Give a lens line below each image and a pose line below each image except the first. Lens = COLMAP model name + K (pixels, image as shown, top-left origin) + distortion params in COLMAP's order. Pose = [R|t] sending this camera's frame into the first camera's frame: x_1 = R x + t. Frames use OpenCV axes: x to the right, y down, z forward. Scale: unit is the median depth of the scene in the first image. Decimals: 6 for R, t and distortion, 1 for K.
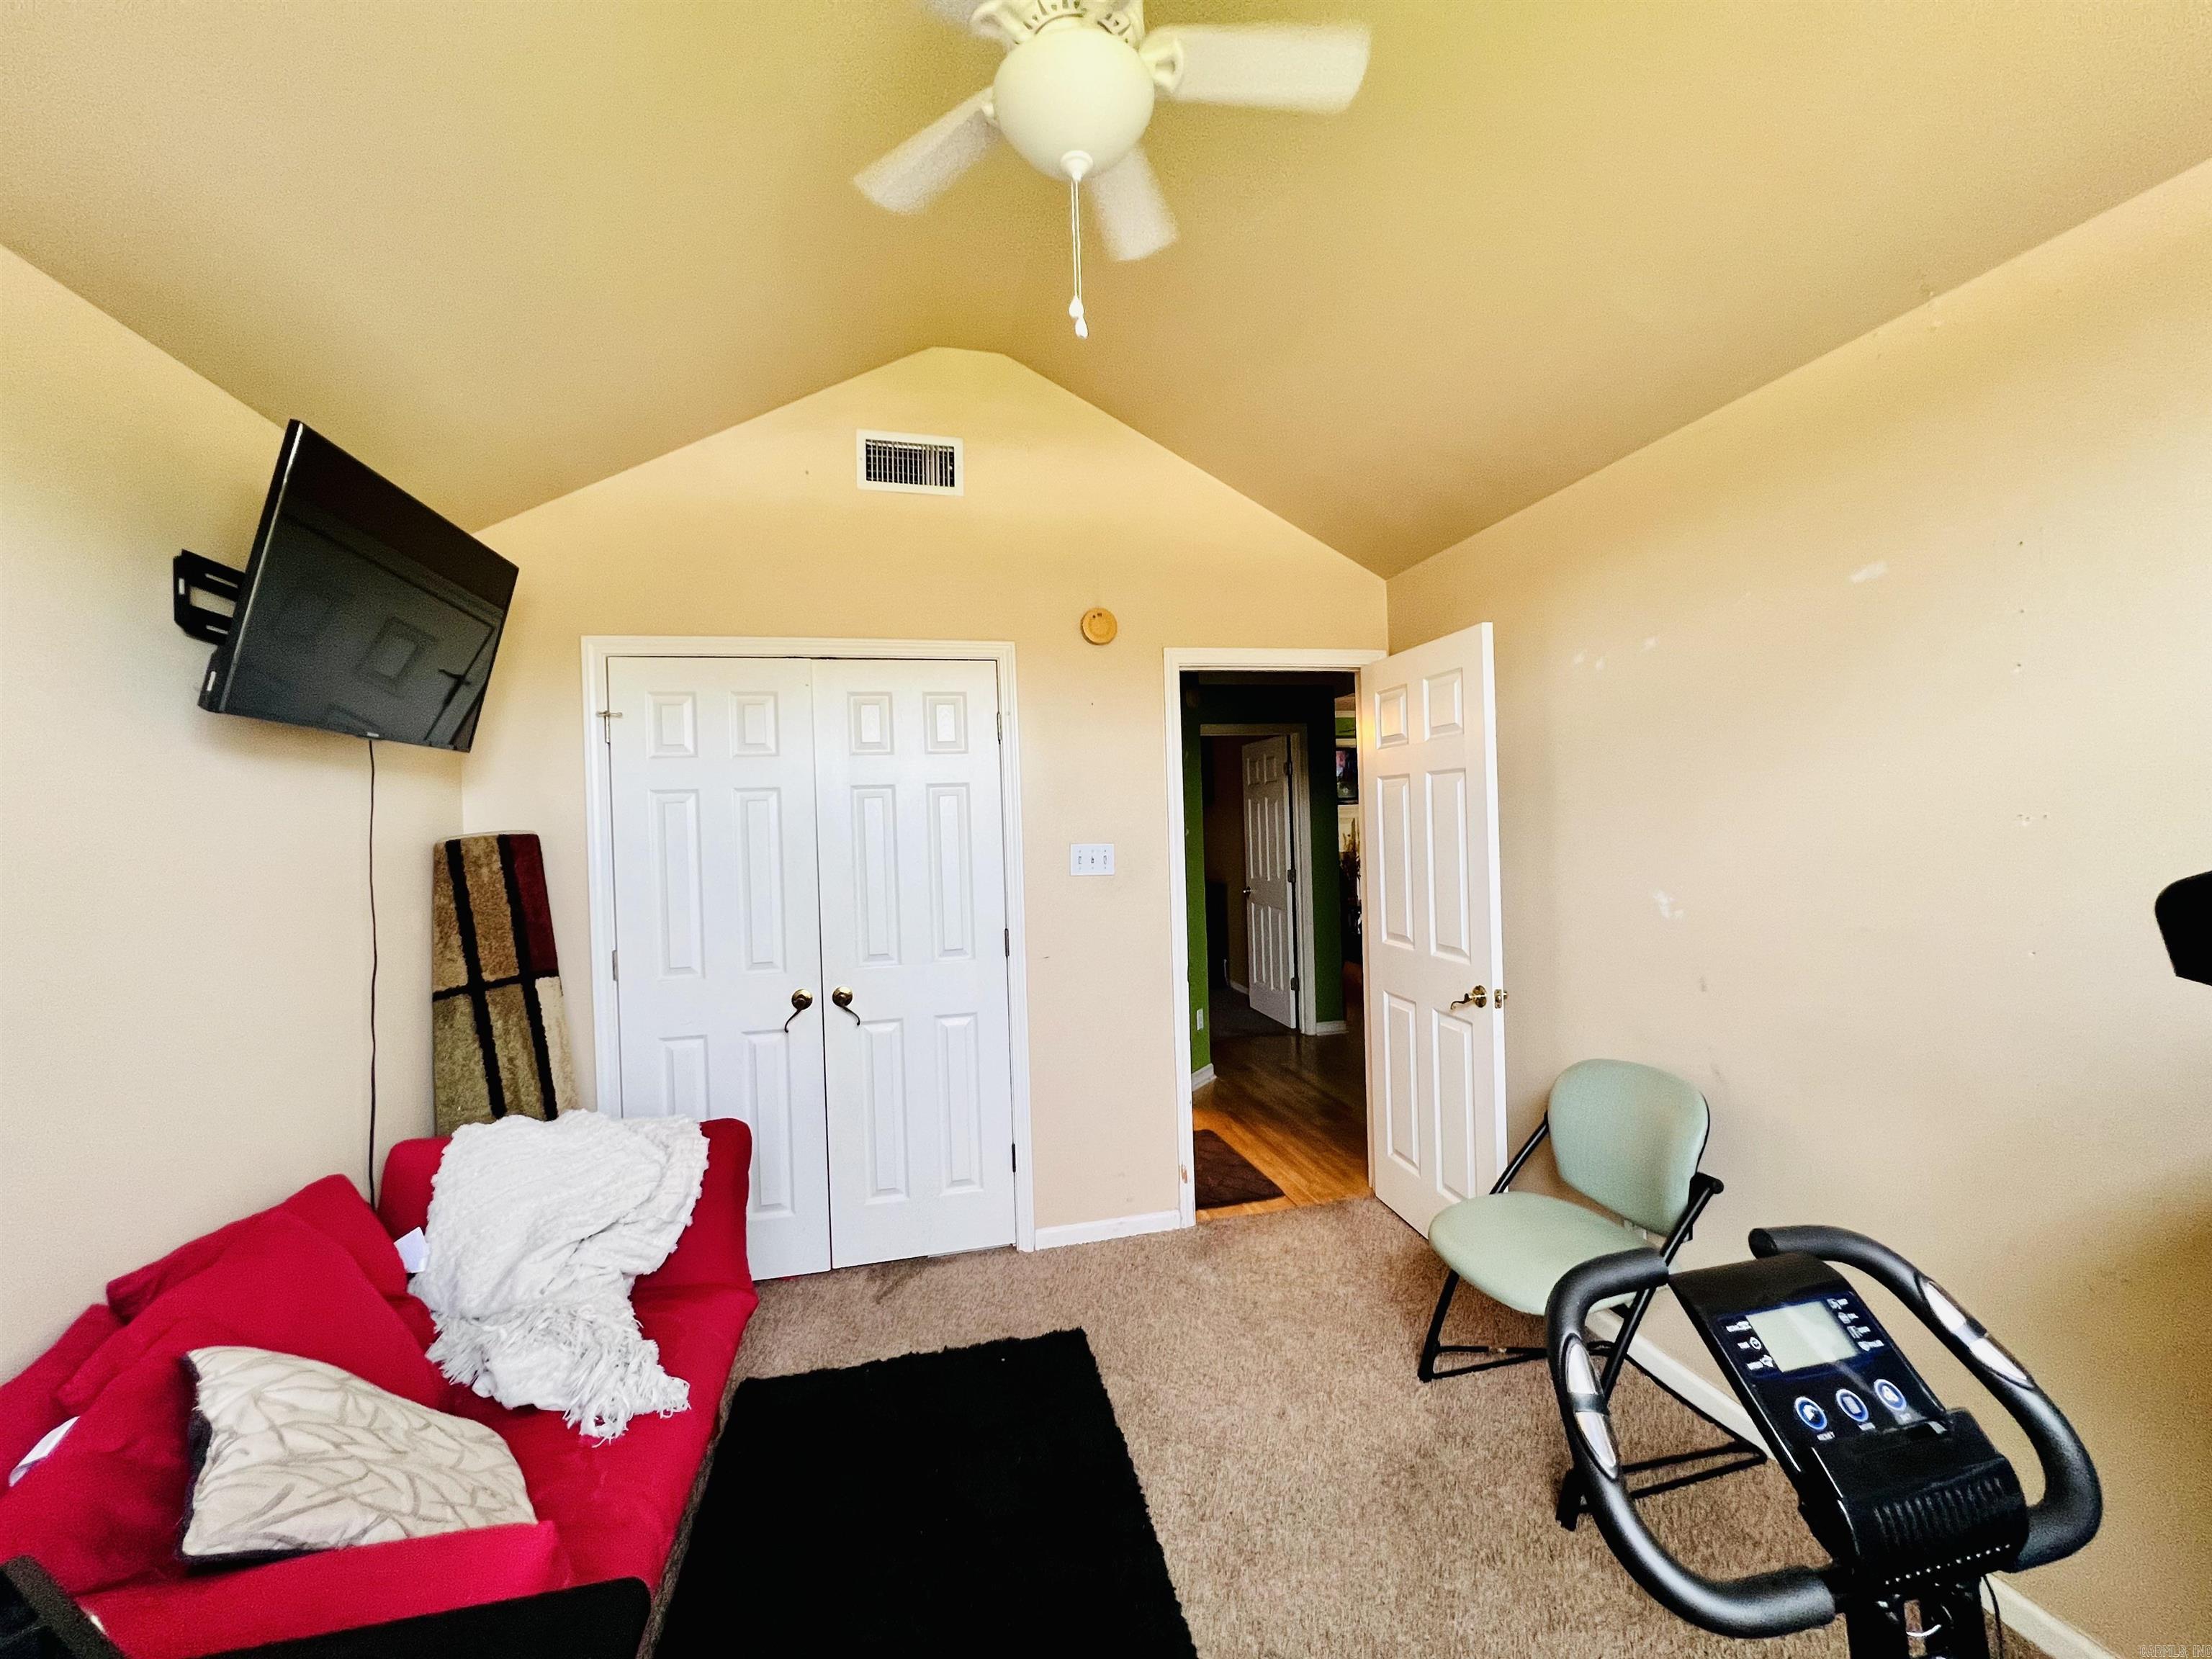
lens RADIAL K [[887.5, 0, 1105.2], [0, 887.5, 823.0], [0, 0, 1]] dist [-0.004669, 0.001929]
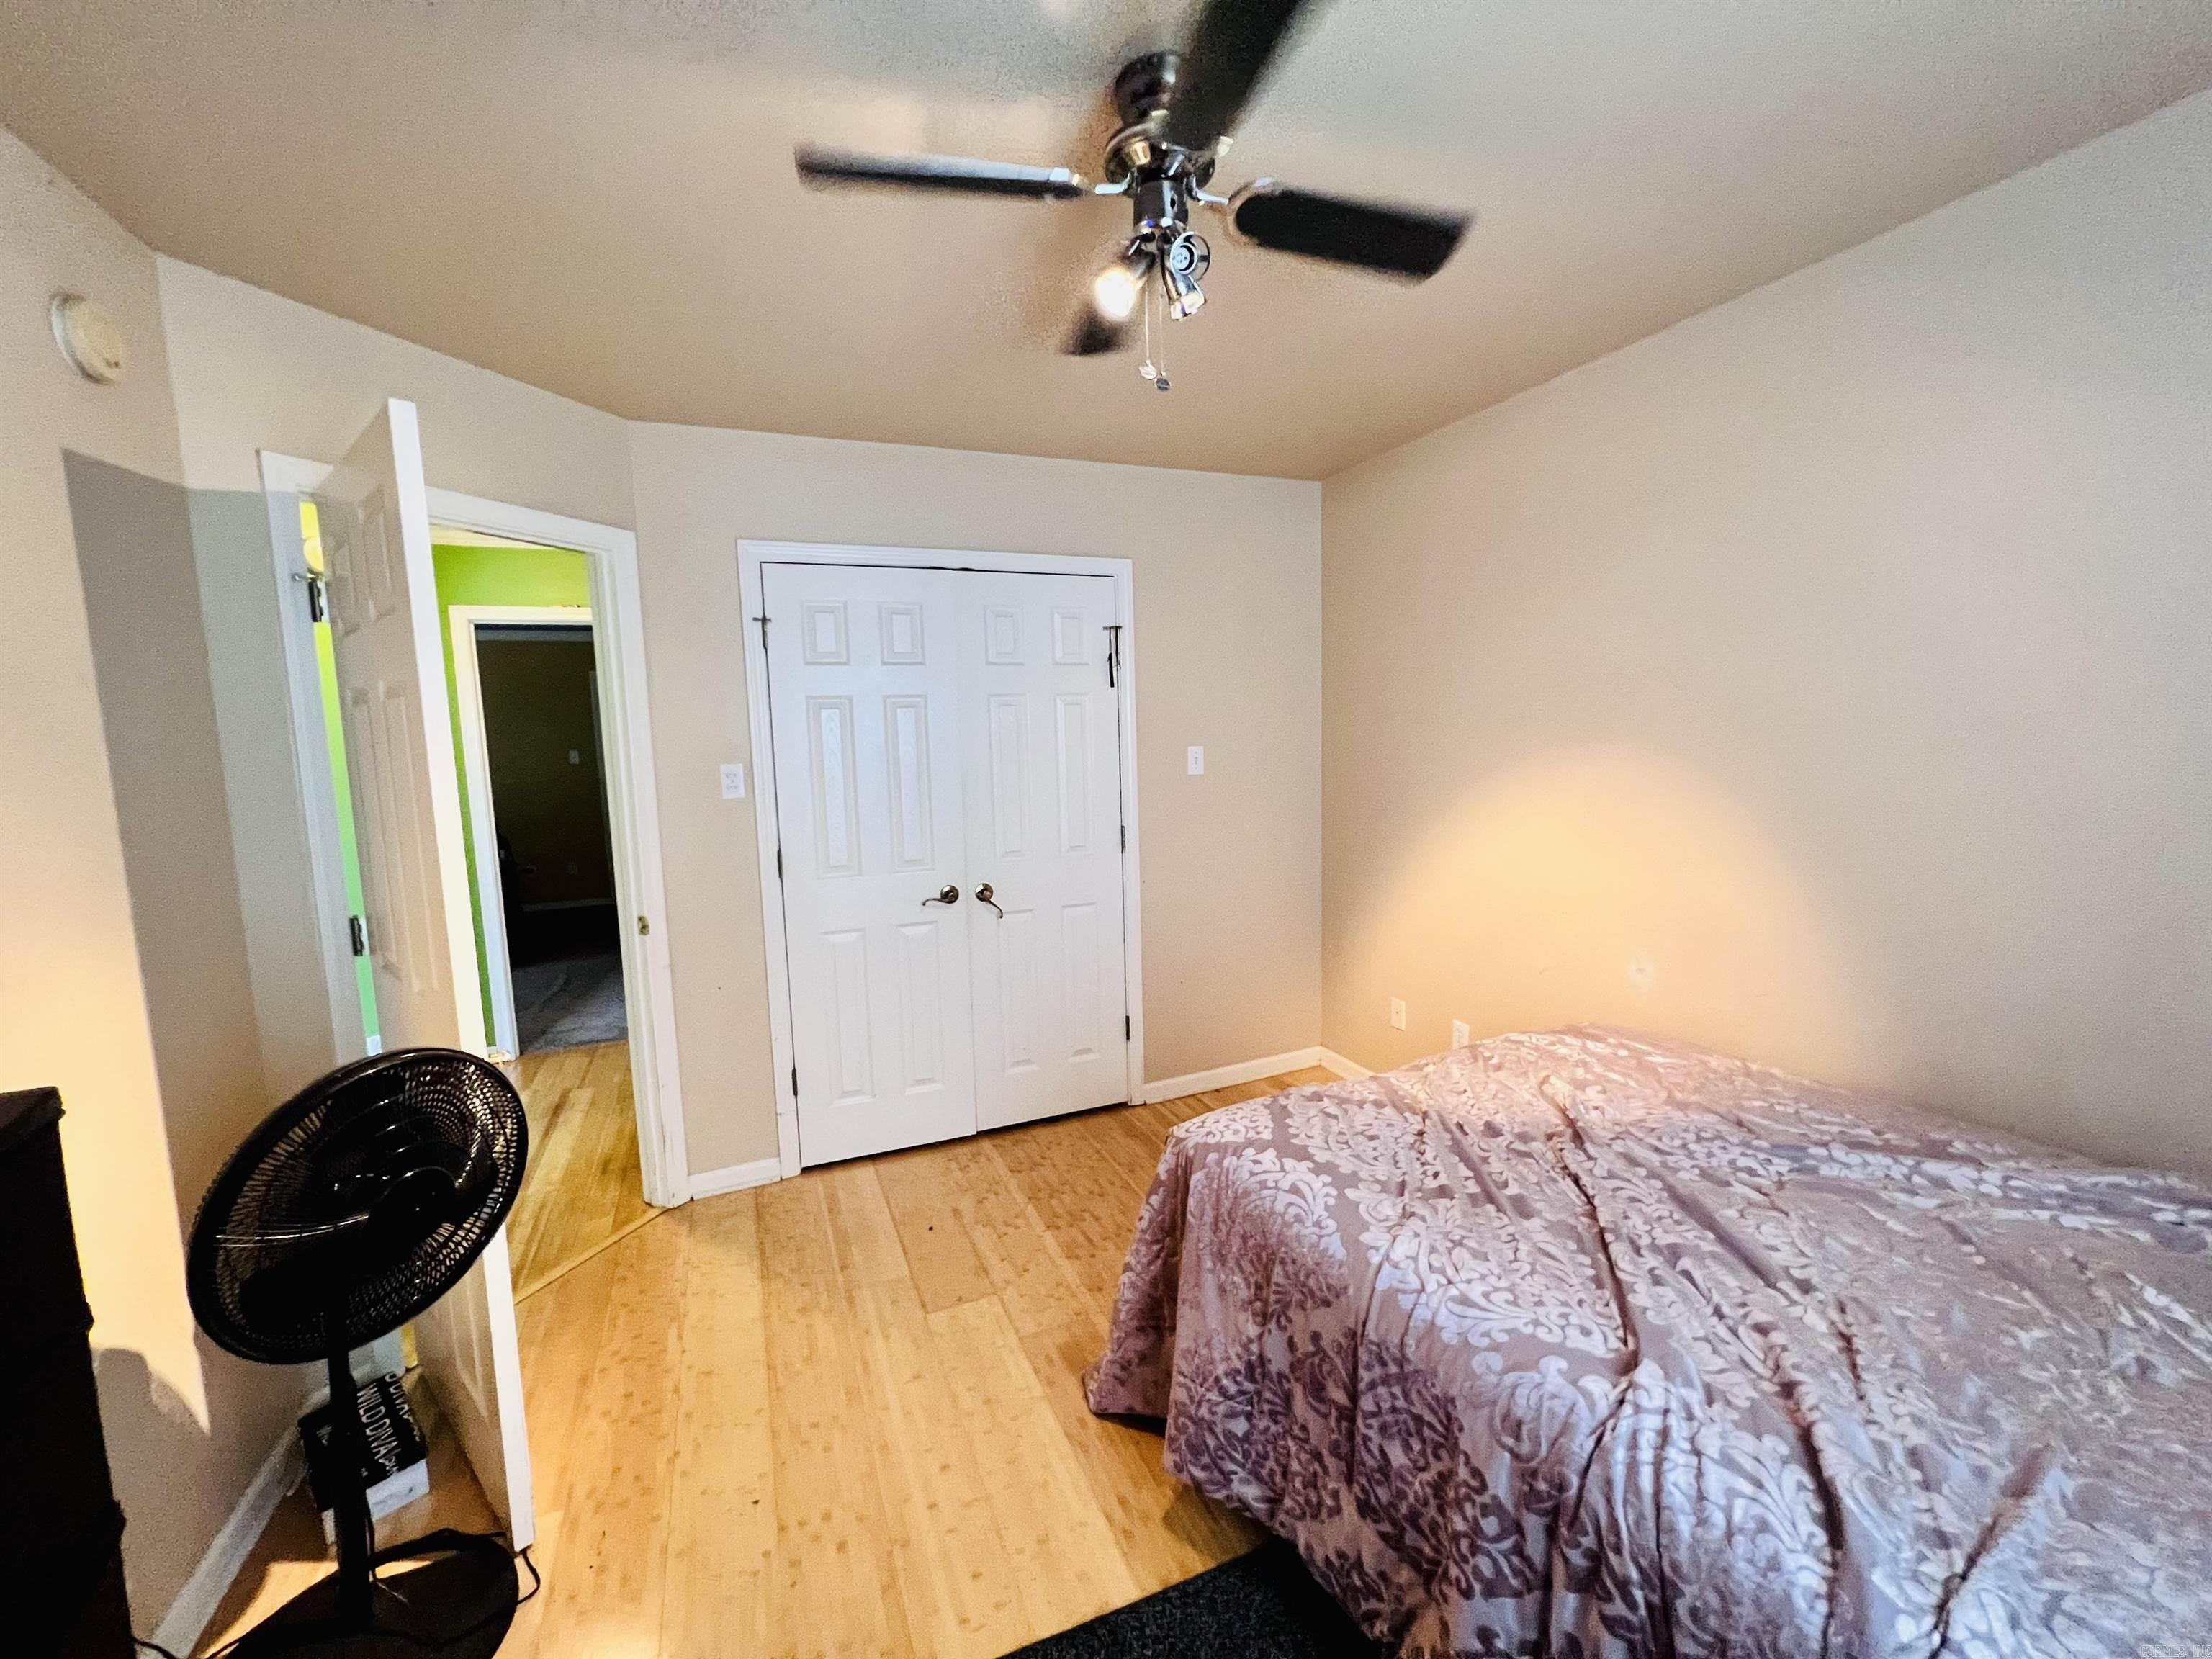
lens RADIAL K [[887.5, 0, 1101.1], [0, 887.5, 838.4], [0, 0, 1]] dist [-0.004669, 0.001929]
pose [[0.983818, -0.022987, 0.177688, -0.406643], [0.003168, 0.993812, 0.111027, 0.014384], [-0.179141, -0.108667, 0.977804, -0.095796]]
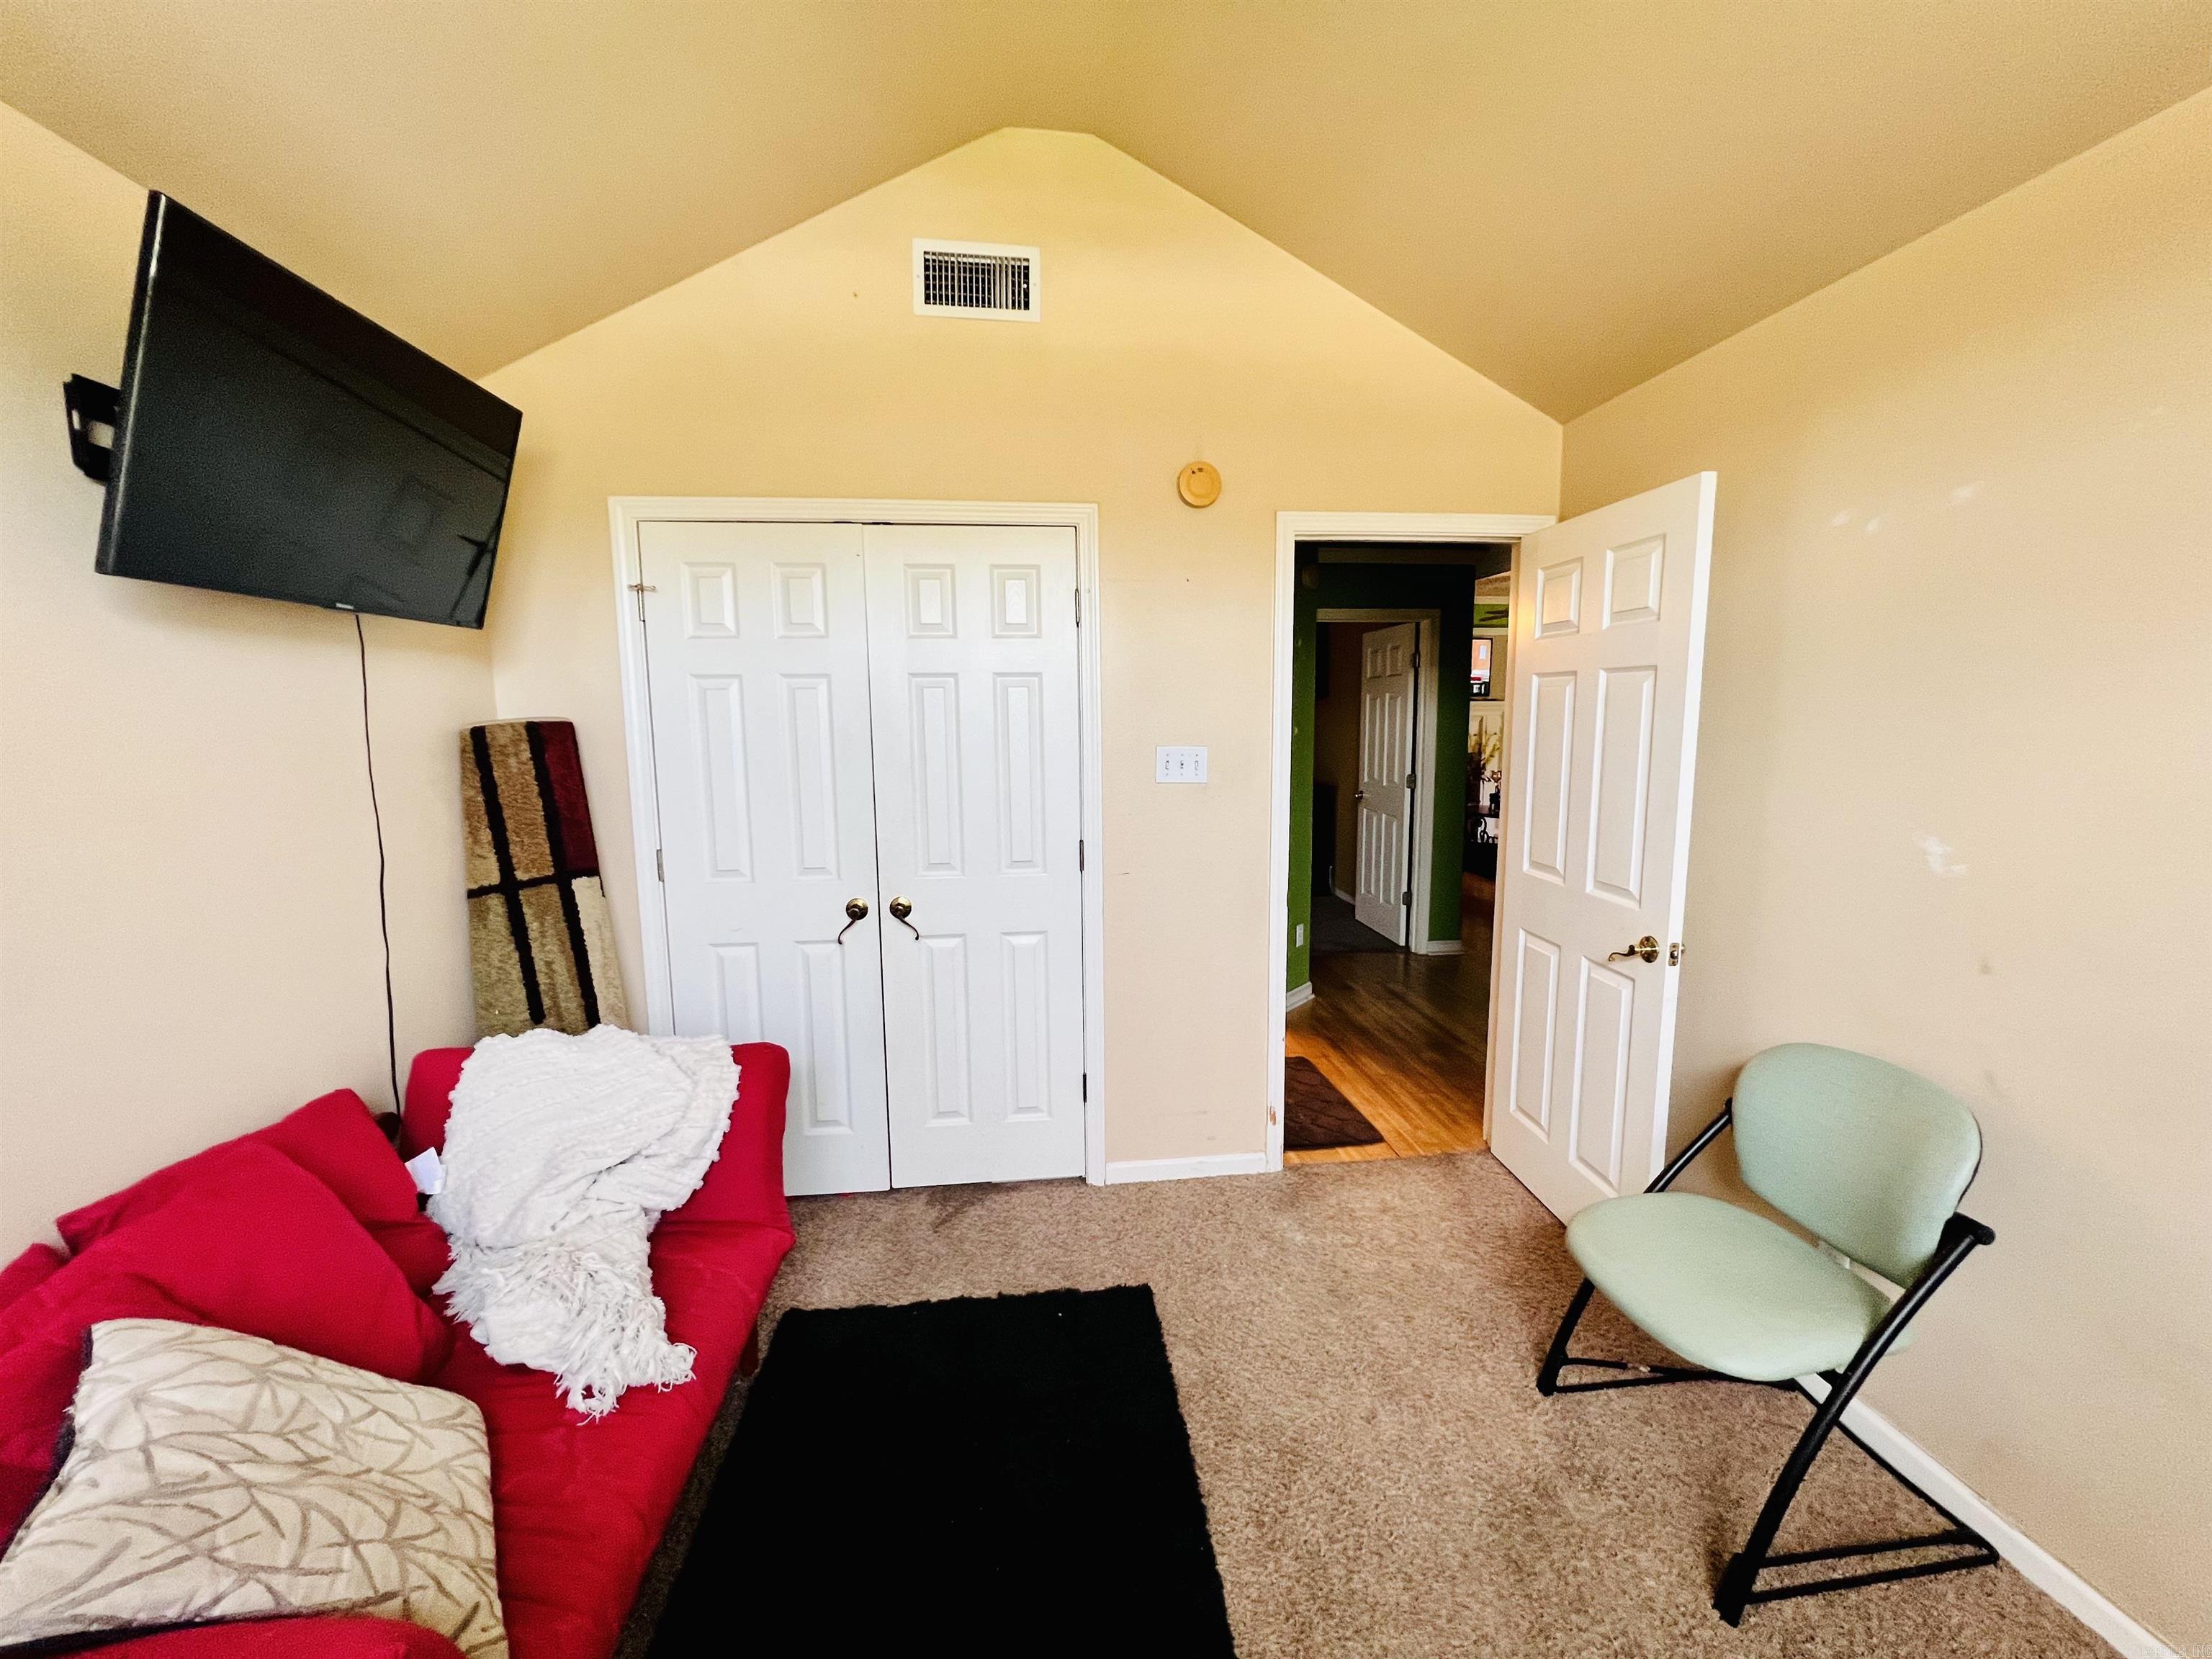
lens RADIAL K [[887.5, 0, 1106.2], [0, 887.5, 823.0], [0, 0, 1]] dist [-0.004669, 0.001929]
pose [[0.992677, 0.037253, -0.114910, 0.017047], [-0.022652, 0.991791, 0.125850, -0.011719], [0.118655, -0.122326, 0.985372, 0.161179]]
